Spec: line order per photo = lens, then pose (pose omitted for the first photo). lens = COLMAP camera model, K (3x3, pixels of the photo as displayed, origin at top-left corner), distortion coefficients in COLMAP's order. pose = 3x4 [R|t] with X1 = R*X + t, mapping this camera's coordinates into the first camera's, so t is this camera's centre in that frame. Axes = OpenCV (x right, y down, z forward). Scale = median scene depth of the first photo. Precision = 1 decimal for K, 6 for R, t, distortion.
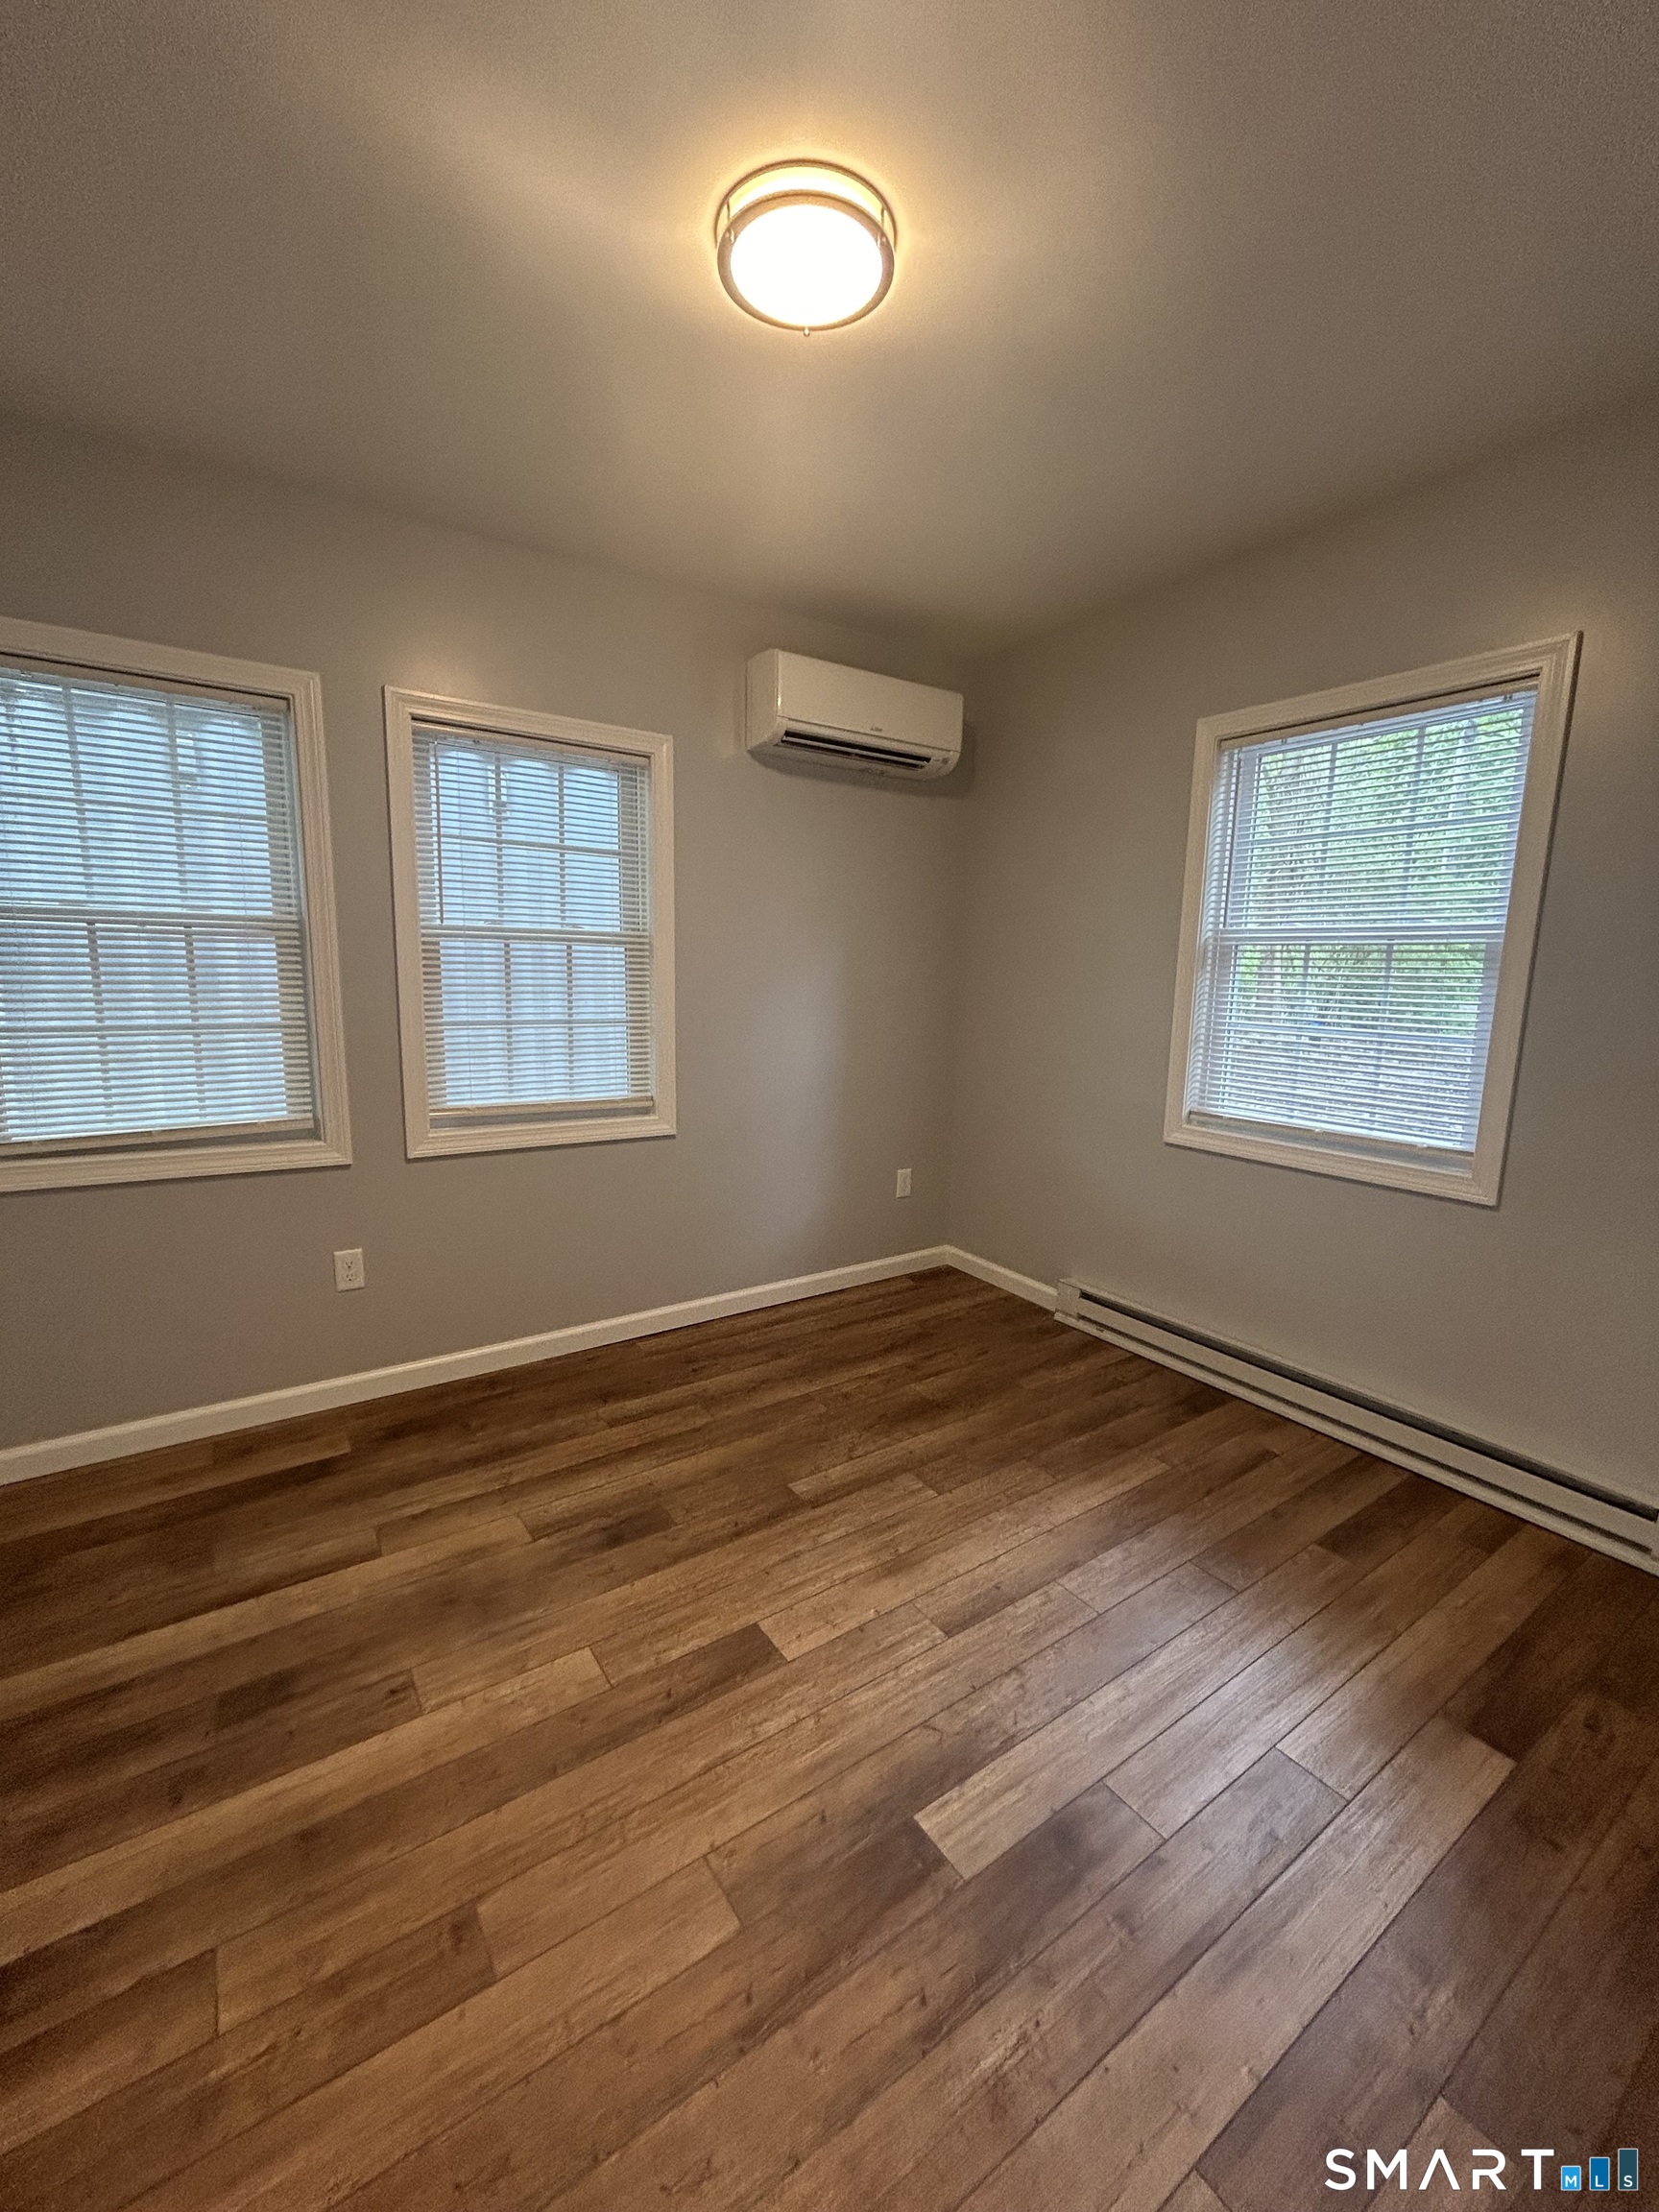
lens RADIAL K [[901.8, 0, 832.7], [0, 901.8, 1106.5], [0, 0, 1]] dist [0.008599, 0.000088]
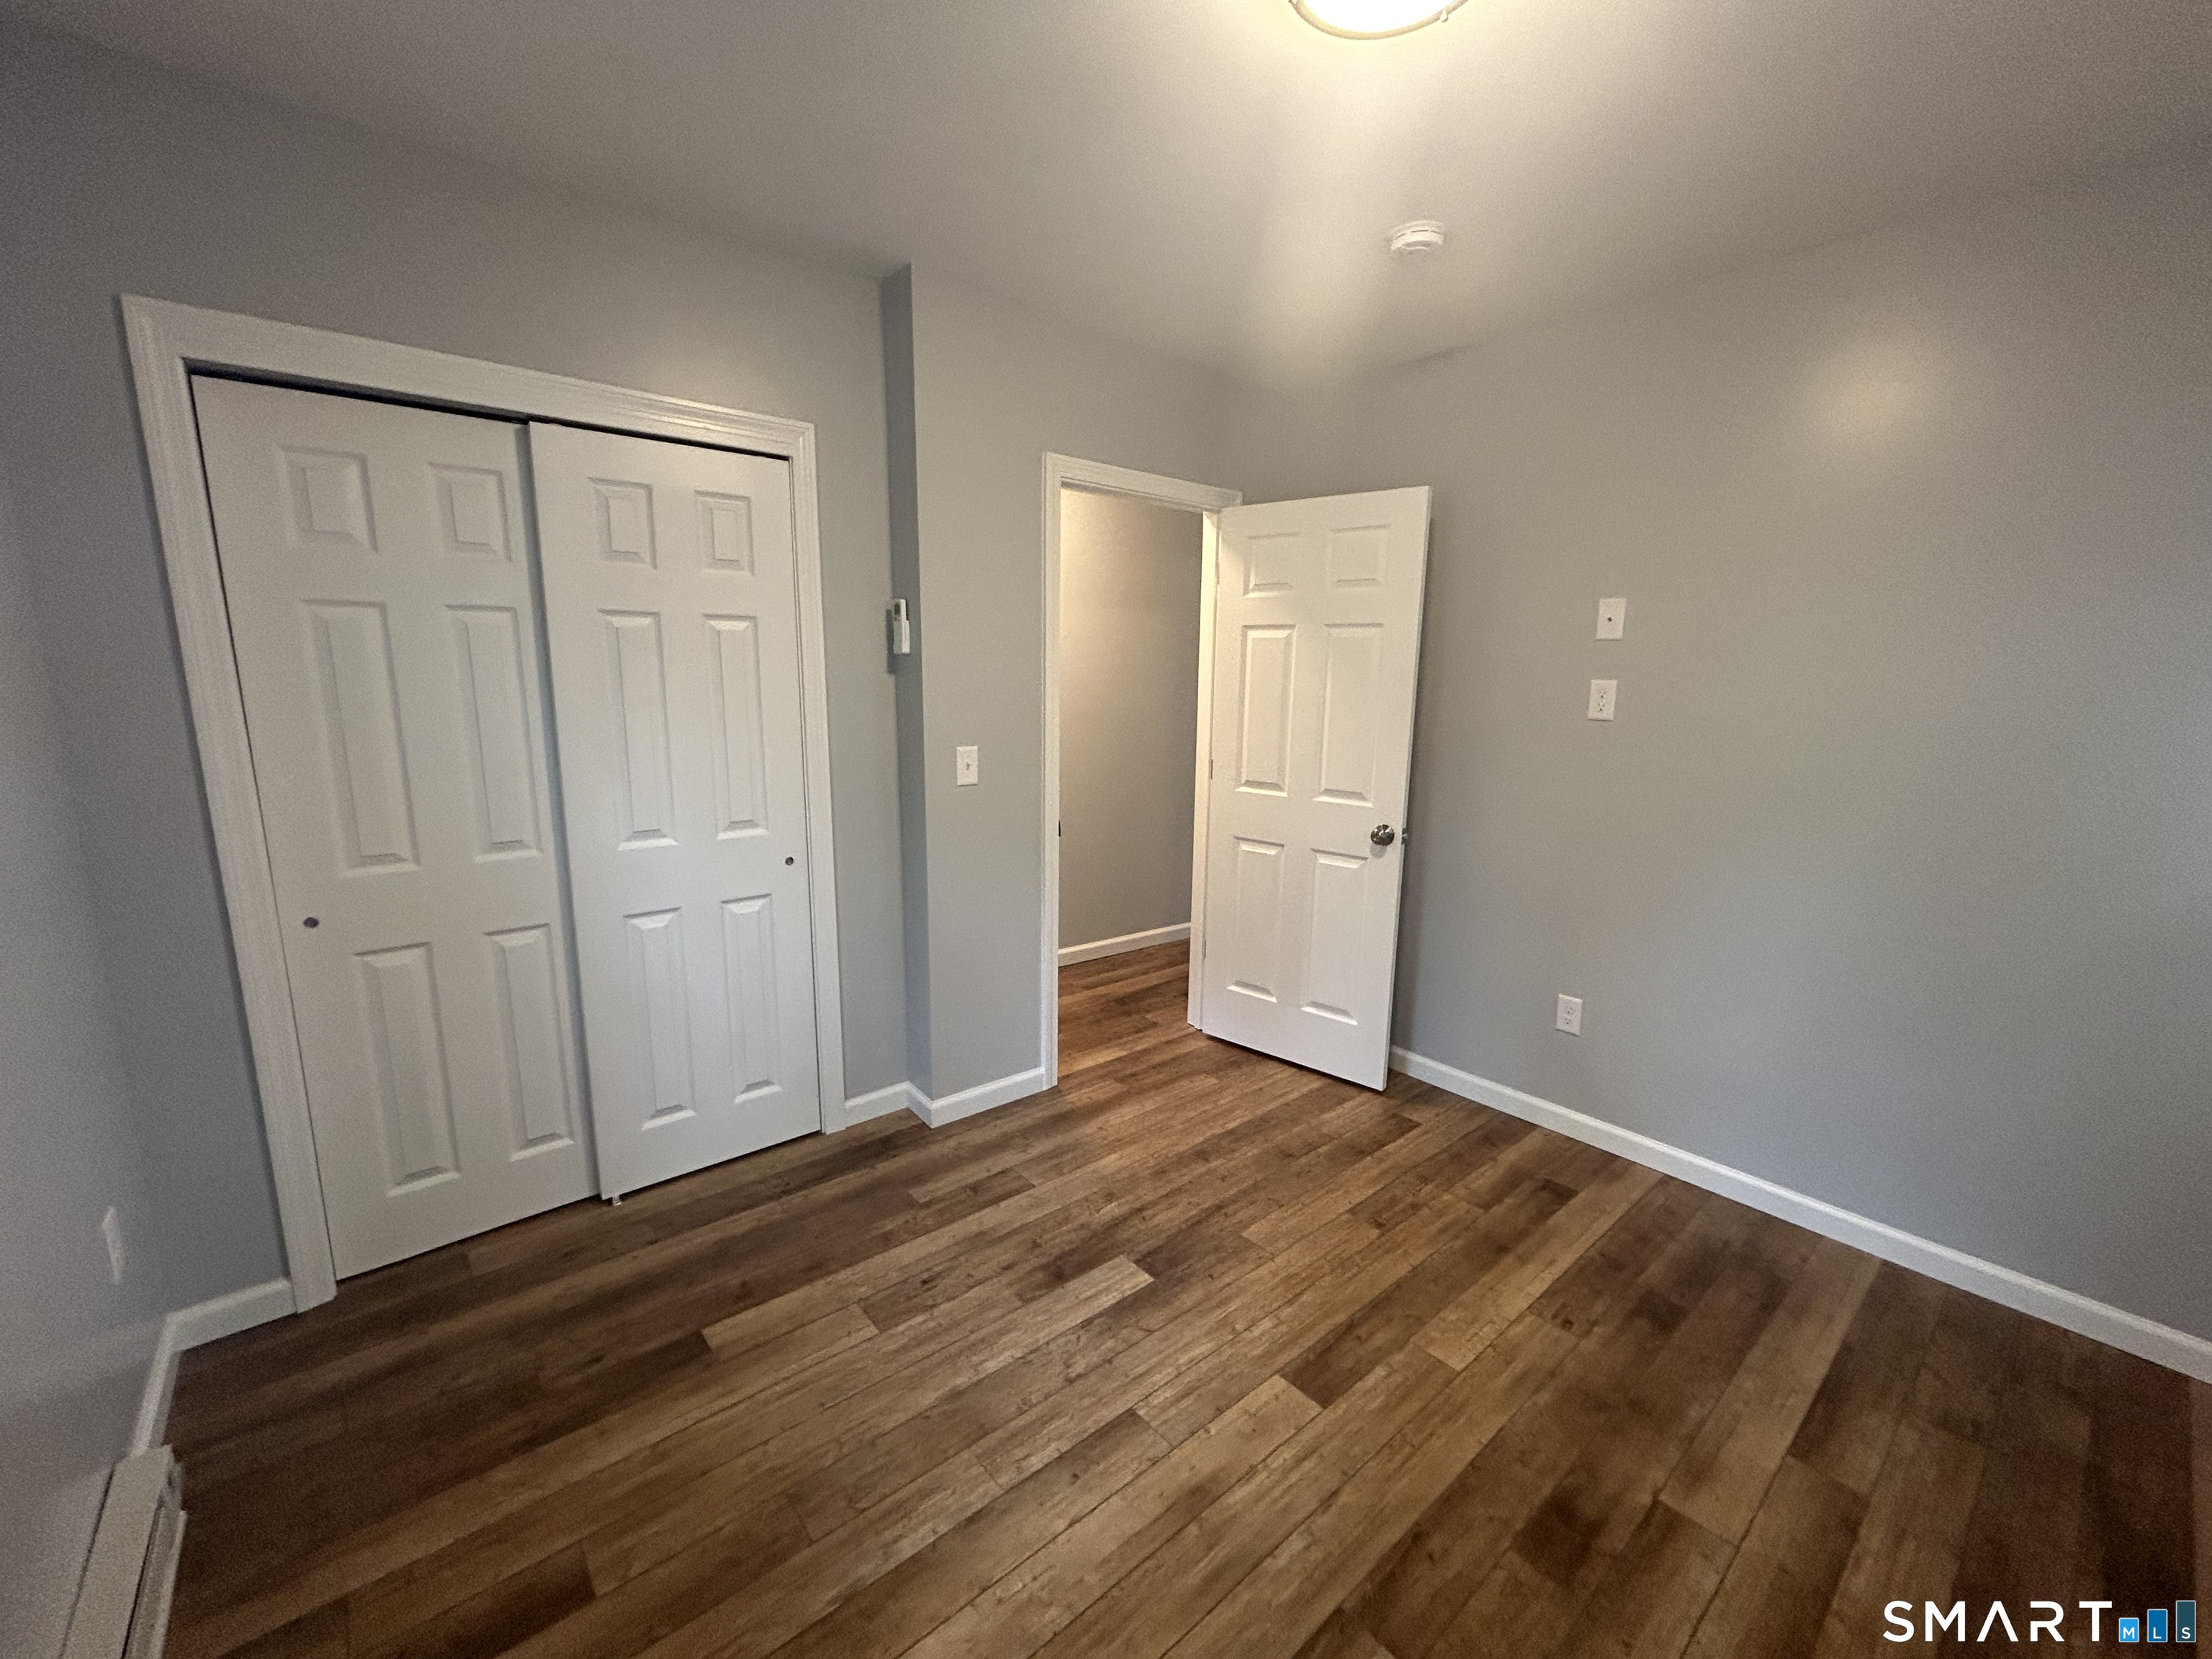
lens RADIAL K [[901.8, 0, 1102.1], [0, 901.8, 833.6], [0, 0, 1]] dist [0.008599, 0.000088]
pose [[-0.994830, -0.015540, -0.100359, 0.286120], [-0.048235, 0.941945, 0.332285, -0.367113], [0.089369, 0.335407, -0.937825, 1.814572]]
